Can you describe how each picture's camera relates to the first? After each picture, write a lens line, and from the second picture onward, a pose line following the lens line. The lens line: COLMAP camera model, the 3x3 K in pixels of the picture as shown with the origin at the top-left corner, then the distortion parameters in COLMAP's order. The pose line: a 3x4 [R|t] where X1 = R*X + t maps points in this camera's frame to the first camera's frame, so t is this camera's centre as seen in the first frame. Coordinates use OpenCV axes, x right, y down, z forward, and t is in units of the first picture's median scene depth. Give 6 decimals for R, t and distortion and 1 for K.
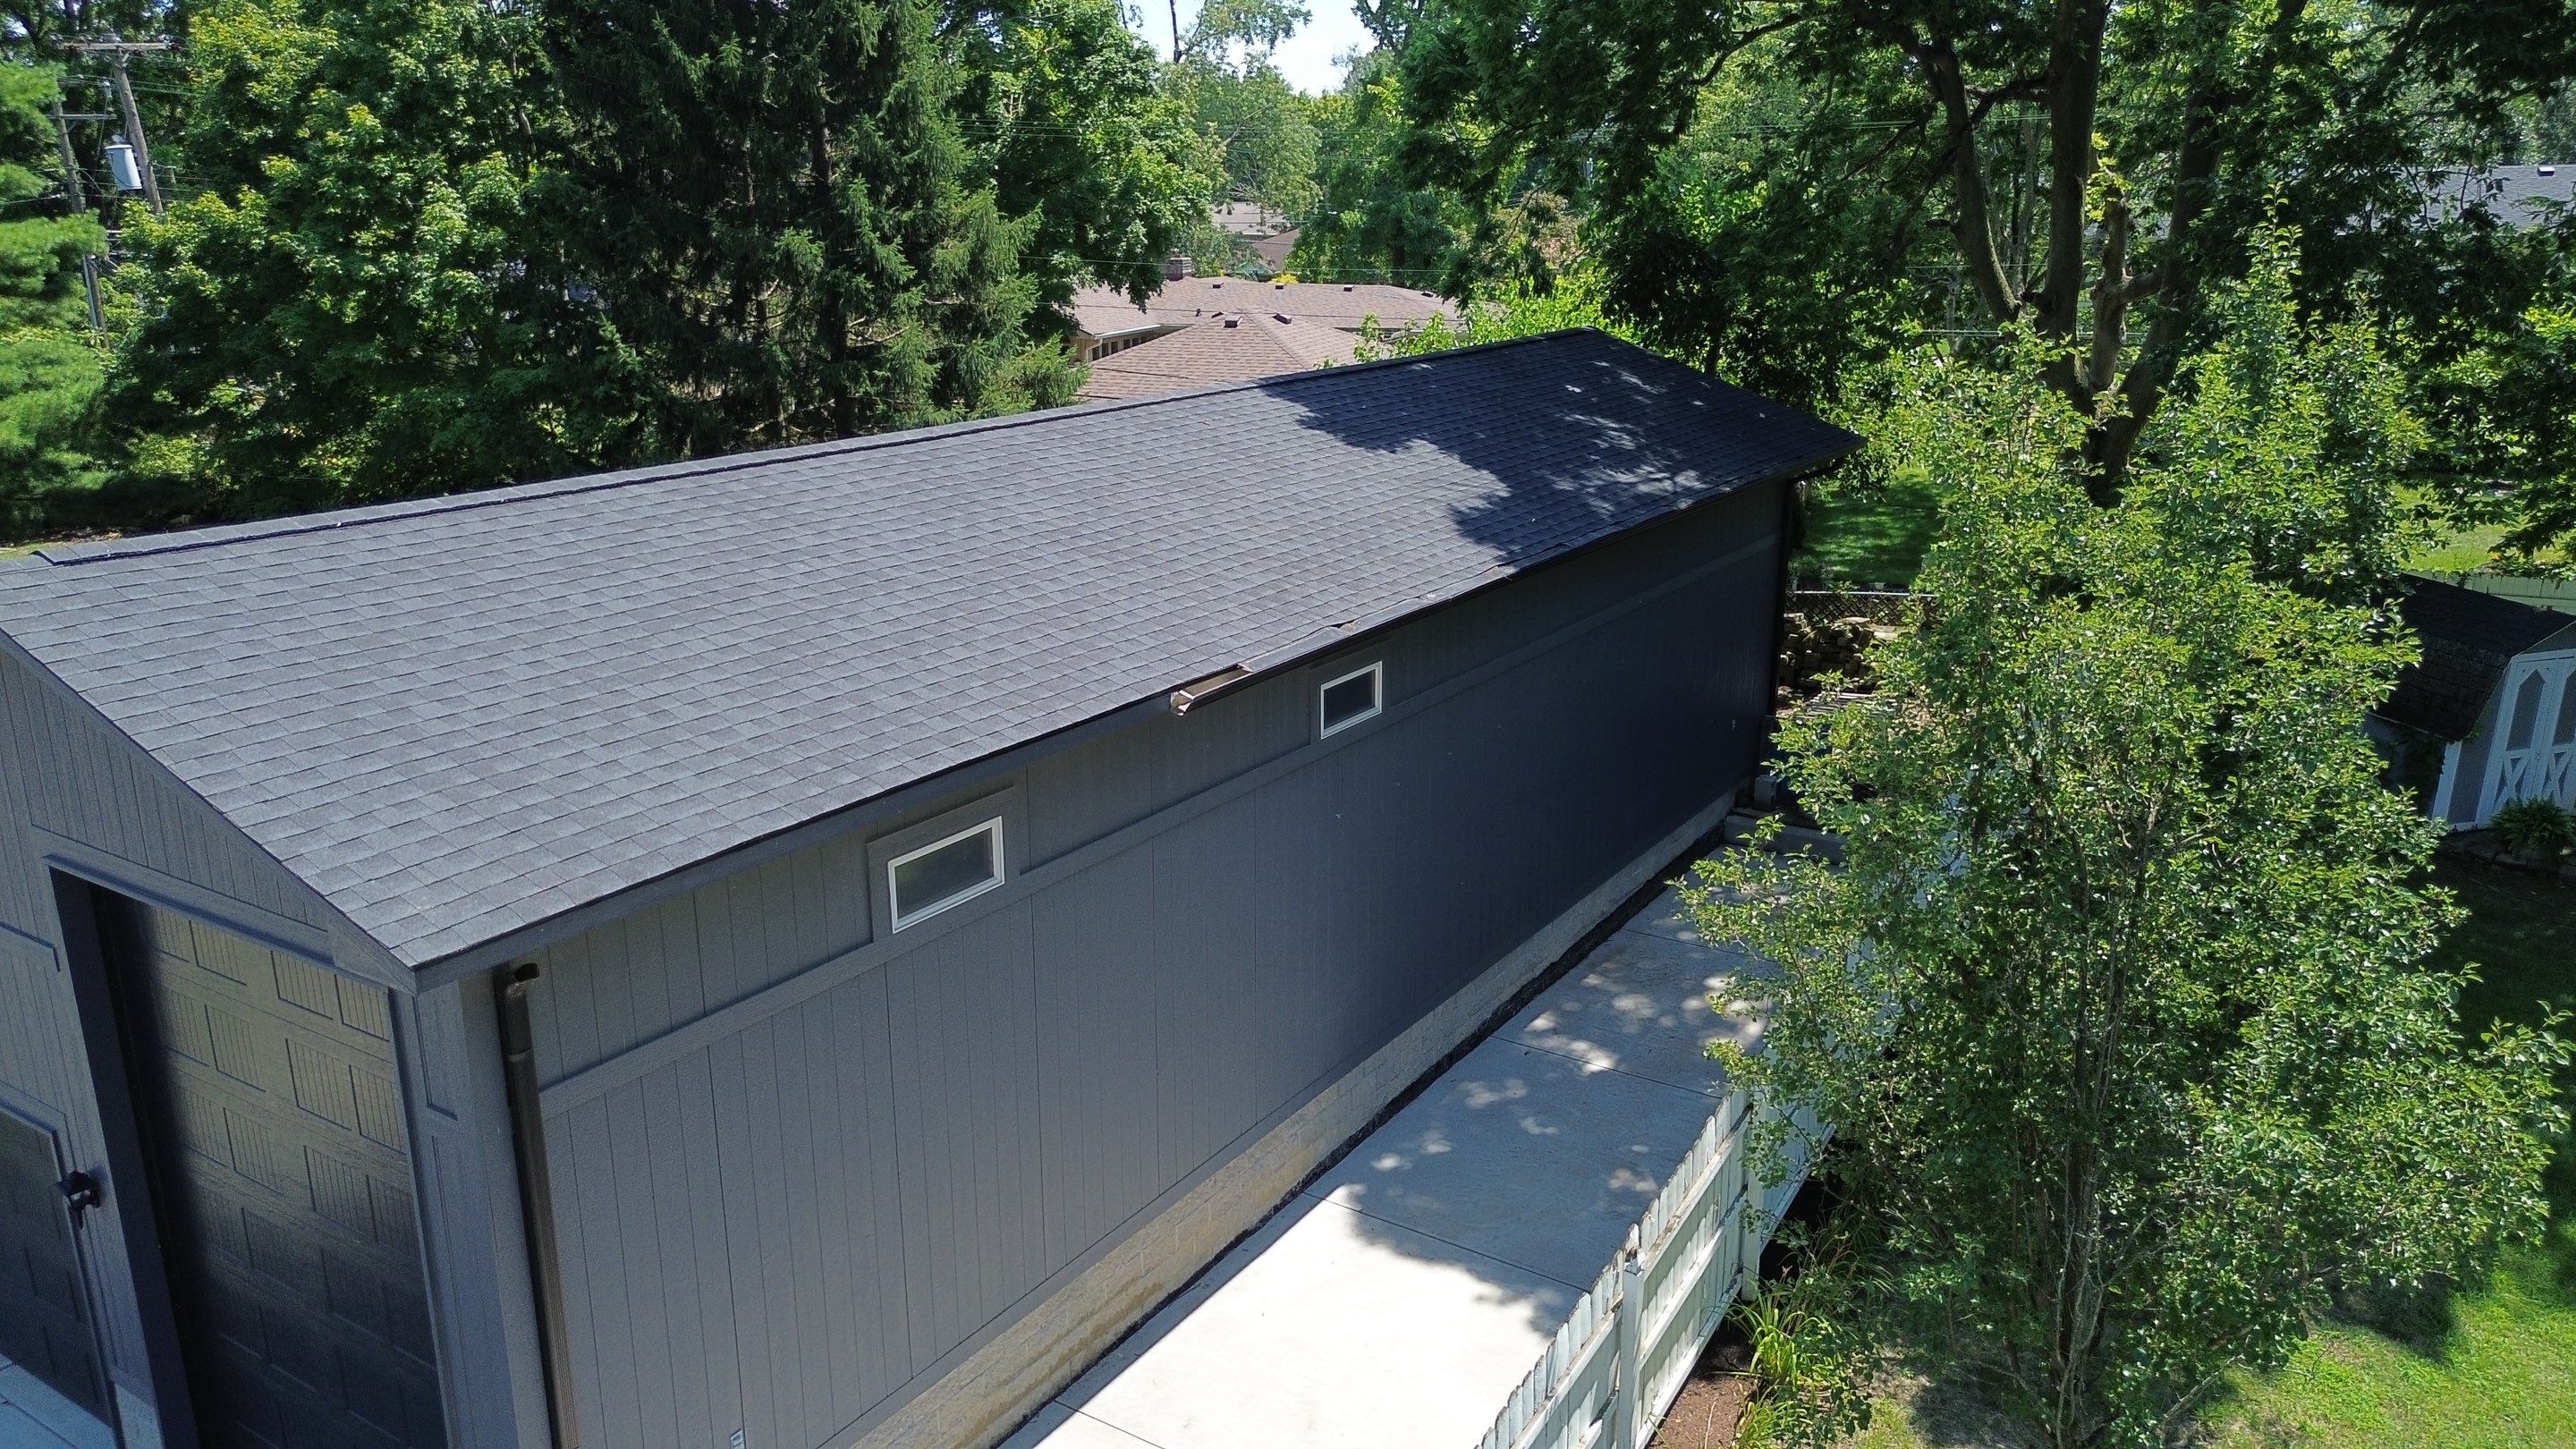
lens RADIAL K [[1816.3, 0, 1288.0], [0, 1816.3, 724.5], [0, 0, 1]] dist [0.045732, -0.027768]
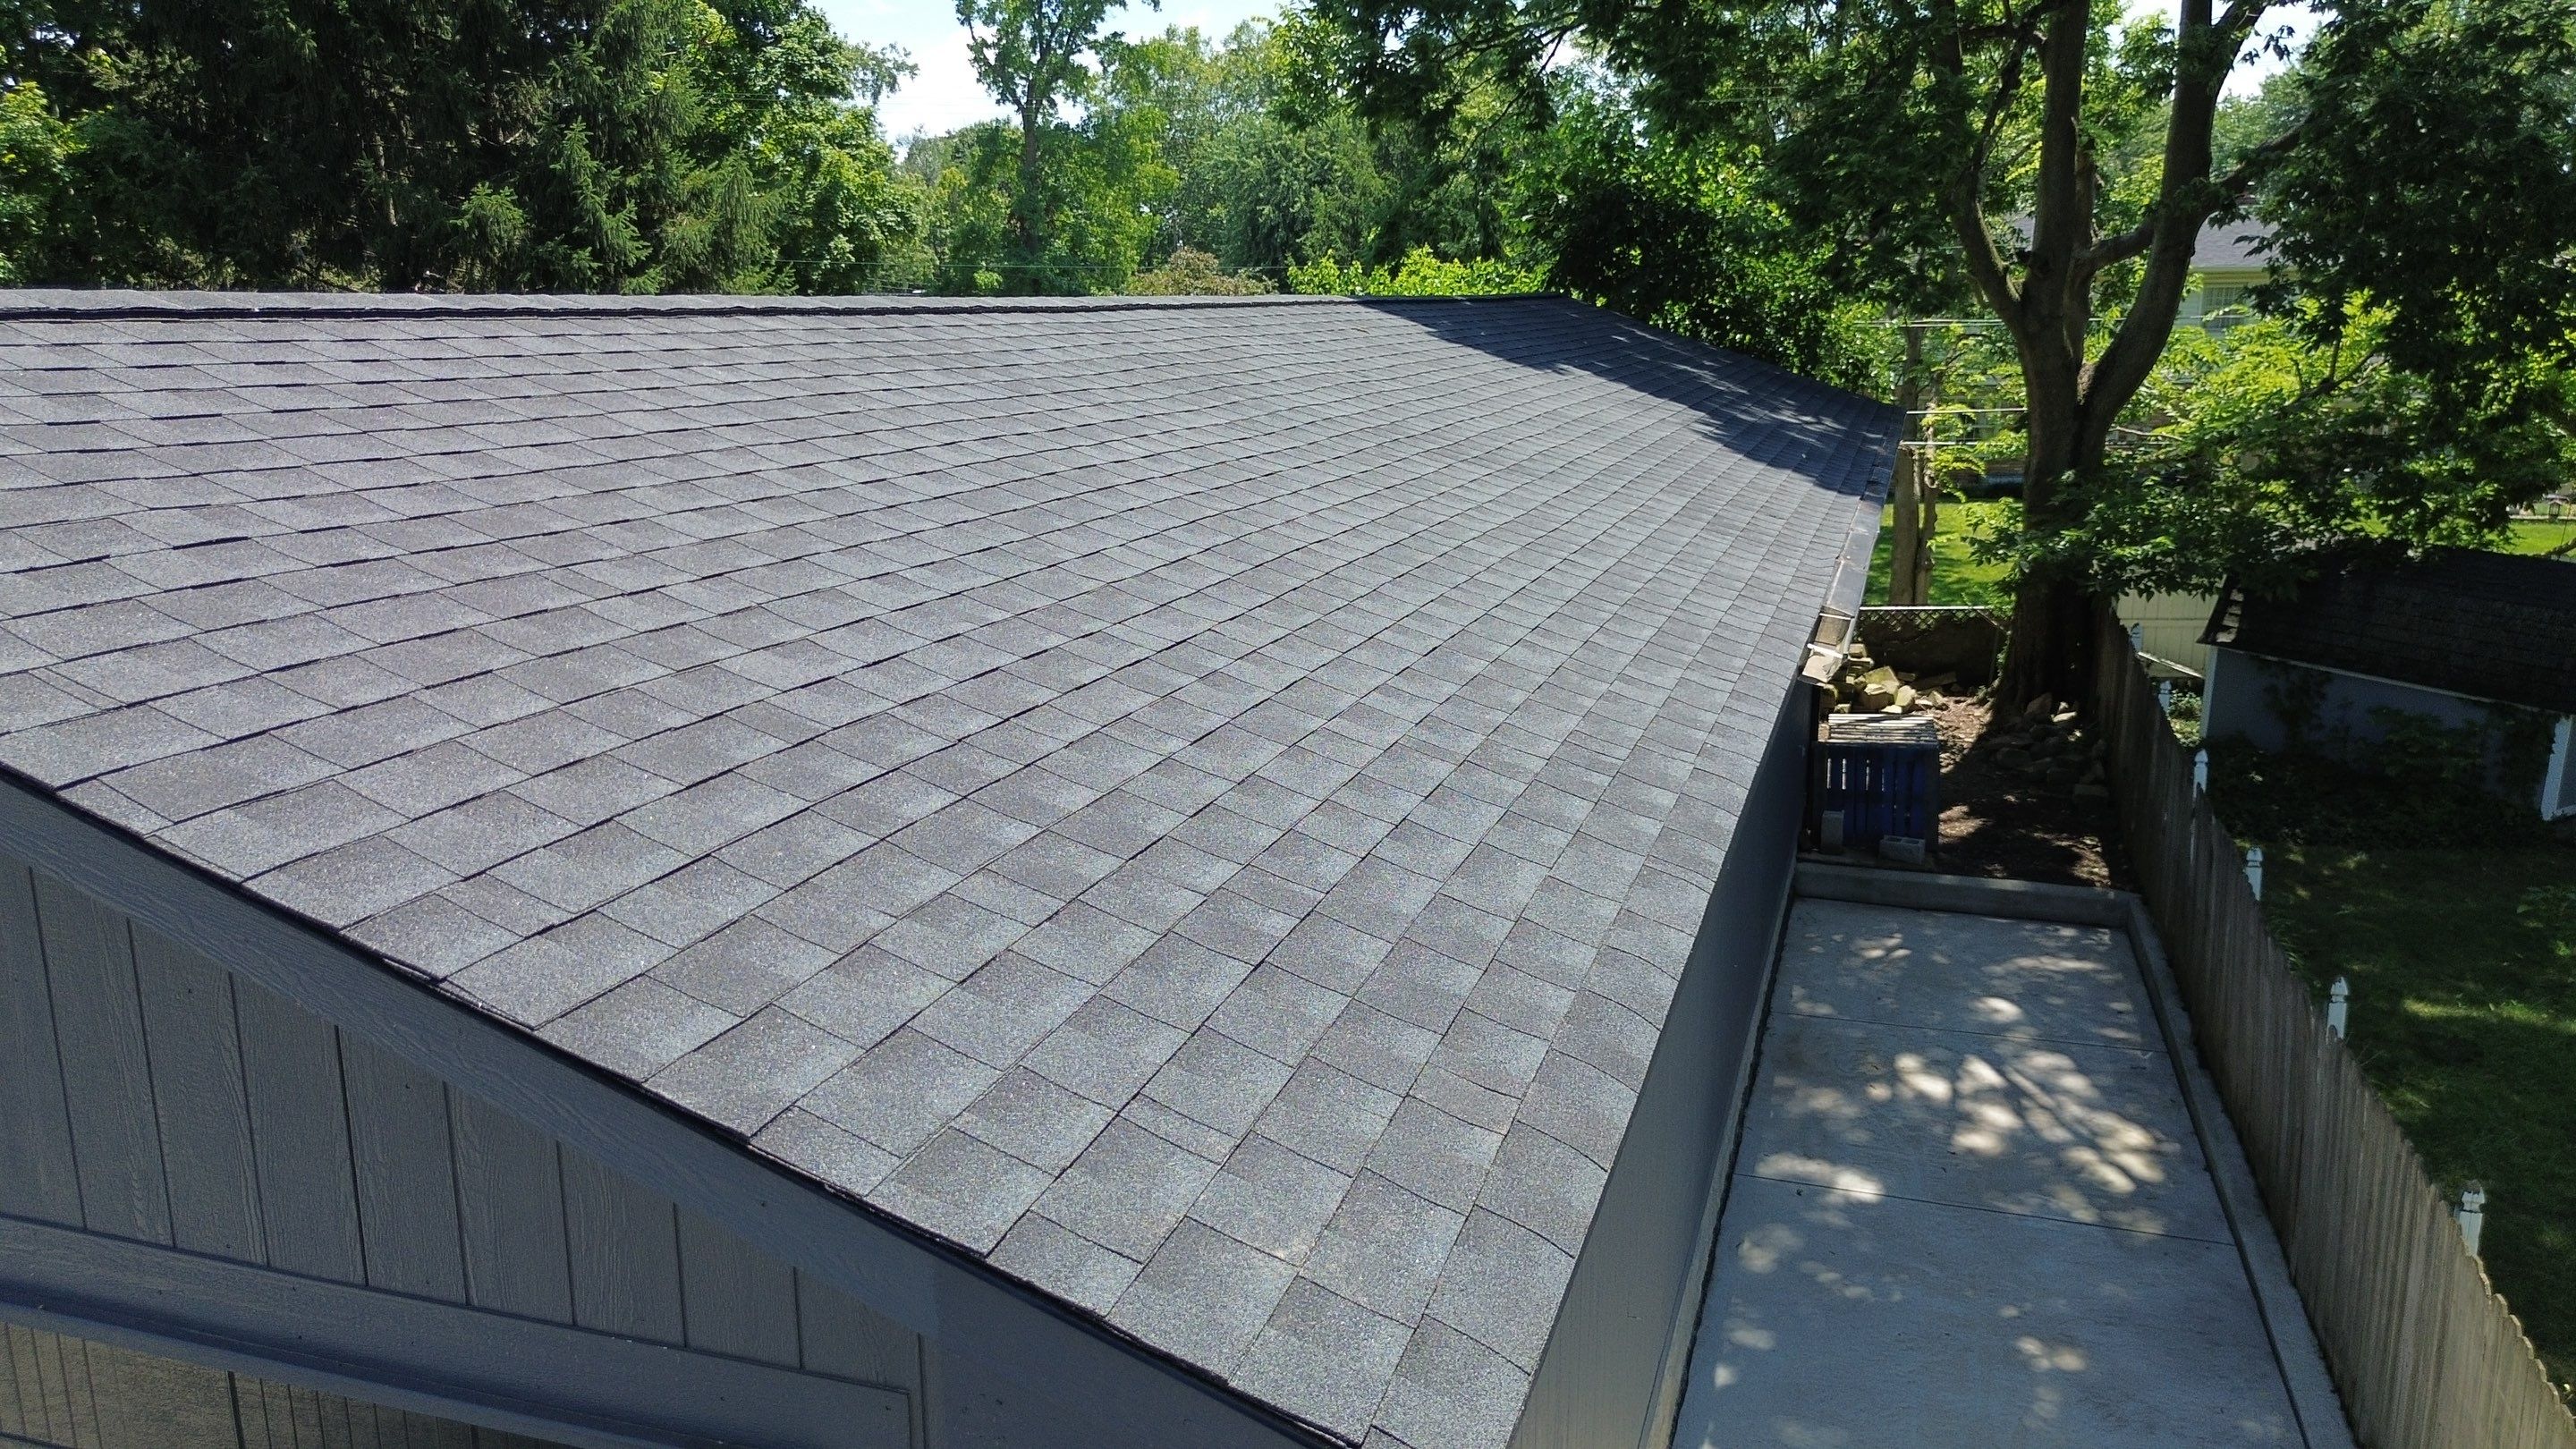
lens RADIAL K [[1816.3, 0, 1288.0], [0, 1816.3, 724.5], [0, 0, 1]] dist [0.045732, -0.027768]
pose [[0.968122, -0.056506, 0.244023, -0.110969], [0.069952, 0.996453, -0.046782, 0.006842], [-0.240514, 0.062360, 0.968640, 0.149389]]
